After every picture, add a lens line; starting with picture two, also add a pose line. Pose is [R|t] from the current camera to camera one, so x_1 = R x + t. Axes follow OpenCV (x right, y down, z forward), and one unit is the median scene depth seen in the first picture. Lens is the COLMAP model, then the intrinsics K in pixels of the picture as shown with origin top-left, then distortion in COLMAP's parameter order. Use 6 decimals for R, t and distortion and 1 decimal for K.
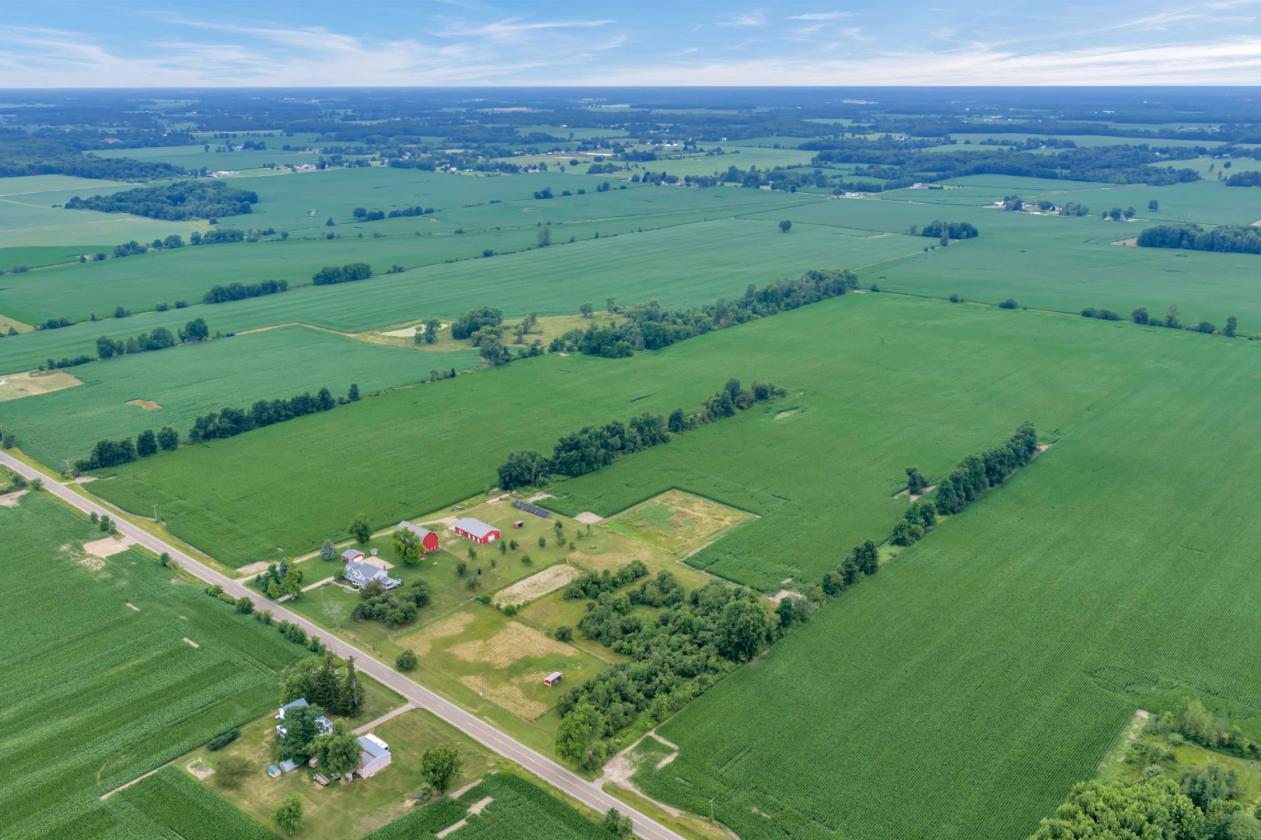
lens RADIAL K [[1046.8, 0, 635.8], [0, 1046.8, 425.8], [0, 0, 1]] dist [0.003503, -0.005787]
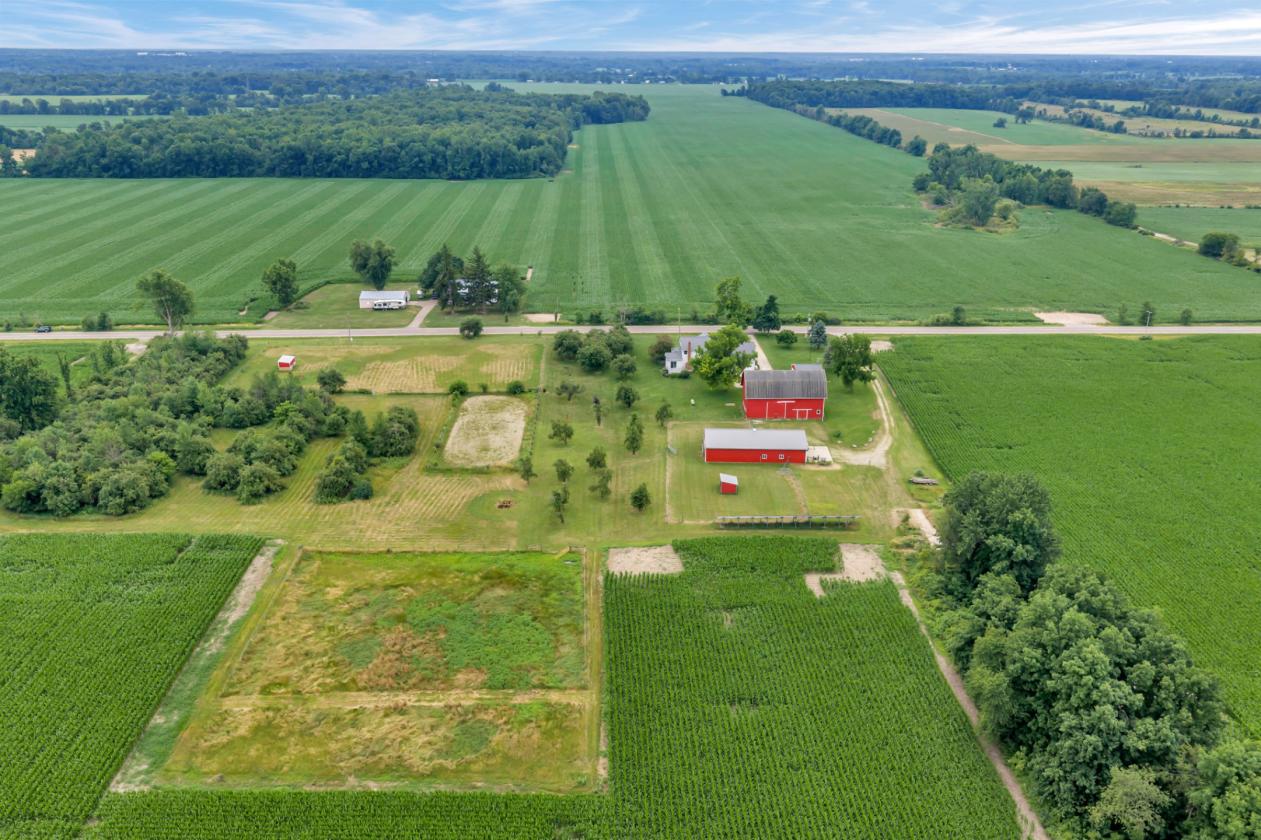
lens RADIAL K [[1046.8, 0, 635.8], [0, 1046.8, 425.8], [0, 0, 1]] dist [0.003503, -0.005787]
pose [[-0.732638, 0.232895, -0.639532, 0.126527], [-0.217500, 0.810252, 0.544229, -0.103312], [0.644930, 0.537821, -0.542967, 0.878958]]
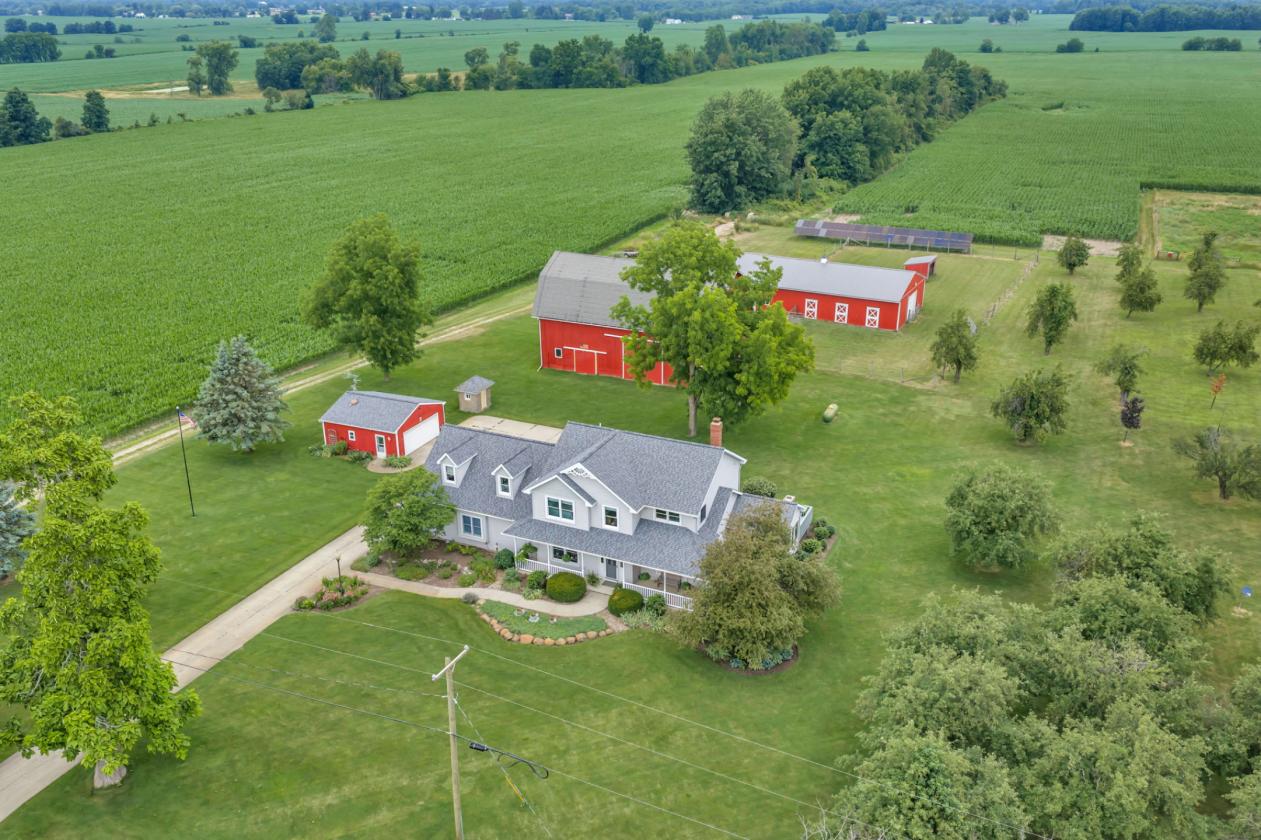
lens RADIAL K [[1046.8, 0, 635.8], [0, 1046.8, 425.8], [0, 0, 1]] dist [0.003503, -0.005787]
pose [[0.961220, -0.106752, 0.254283, -0.189479], [0.089264, 0.992840, 0.079380, 0.079079], [-0.260936, -0.053603, 0.963867, 0.560174]]
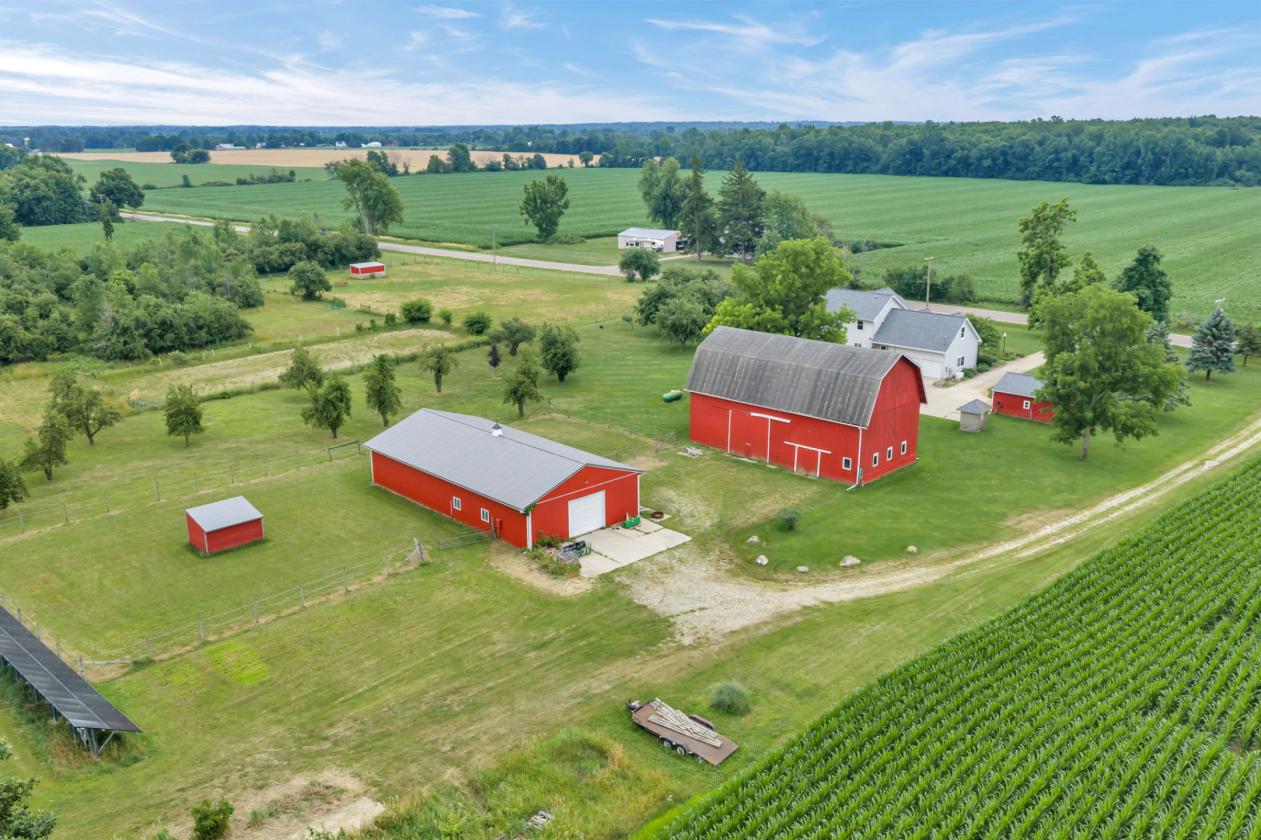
lens RADIAL K [[1043.2, 0, 634.9], [0, 1043.2, 419.4], [0, 0, 1]] dist [0.014149, -0.017353]
pose [[-0.999564, -0.001352, 0.029505, -0.129975], [0.015490, 0.826559, 0.562637, -0.001306], [-0.025148, 0.562849, -0.826177, 0.824398]]
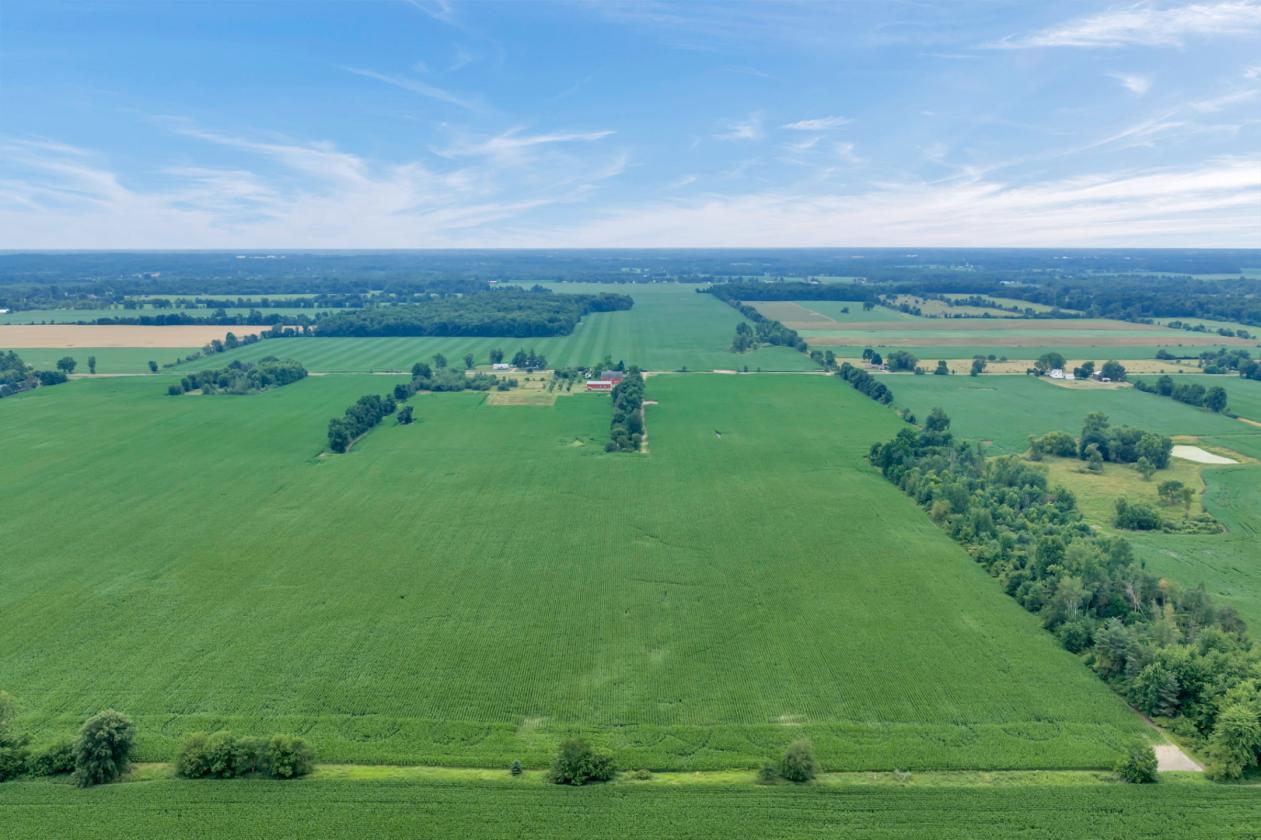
lens RADIAL K [[1043.2, 0, 634.9], [0, 1043.2, 419.4], [0, 0, 1]] dist [0.014149, -0.017353]
pose [[-0.756332, 0.115929, -0.643834, 0.733983], [-0.202207, 0.894551, 0.398612, -0.437588], [0.622153, 0.431670, -0.653136, 1.662409]]
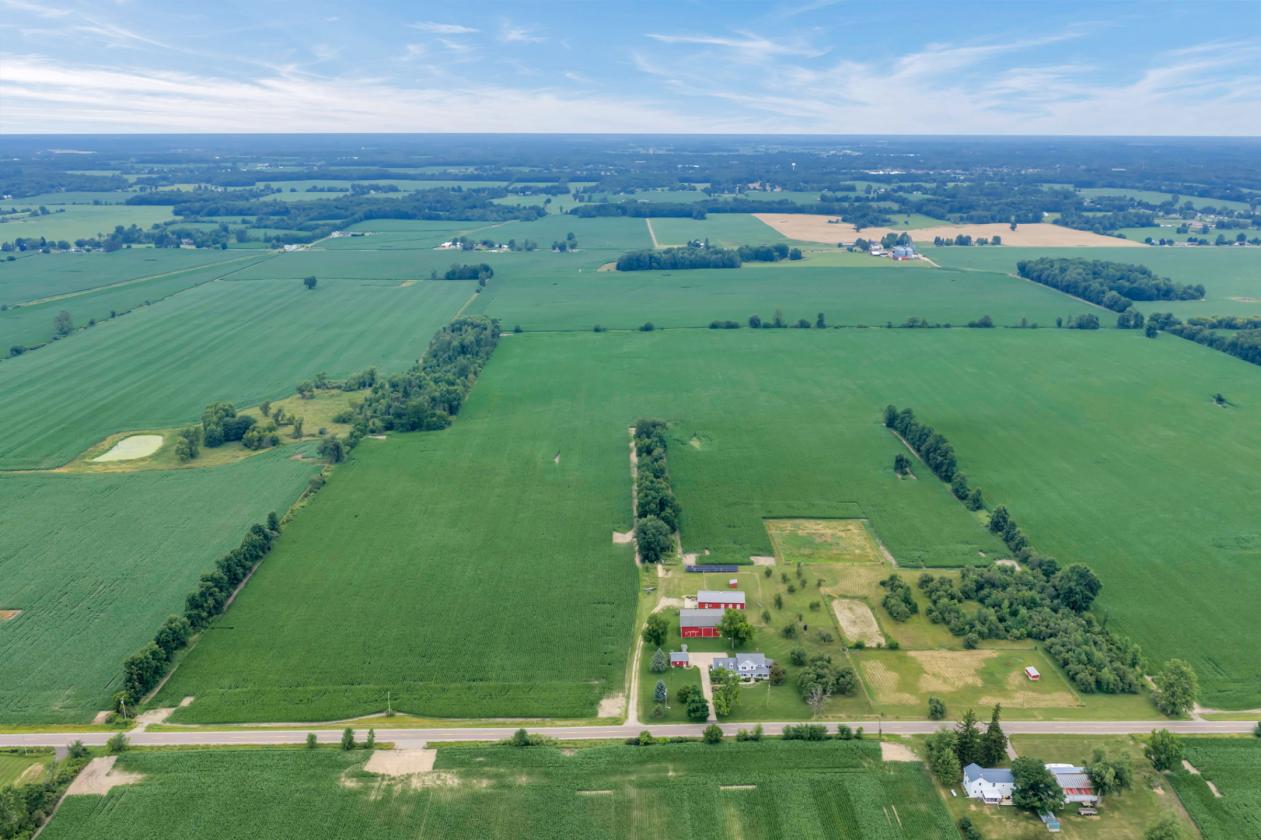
lens RADIAL K [[1043.2, 0, 634.9], [0, 1043.2, 419.4], [0, 0, 1]] dist [0.014149, -0.017353]
pose [[0.748348, -0.177950, 0.638991, -0.579819], [0.207568, 0.977784, 0.029208, -0.077795], [-0.629993, 0.110777, 0.768660, 0.211319]]
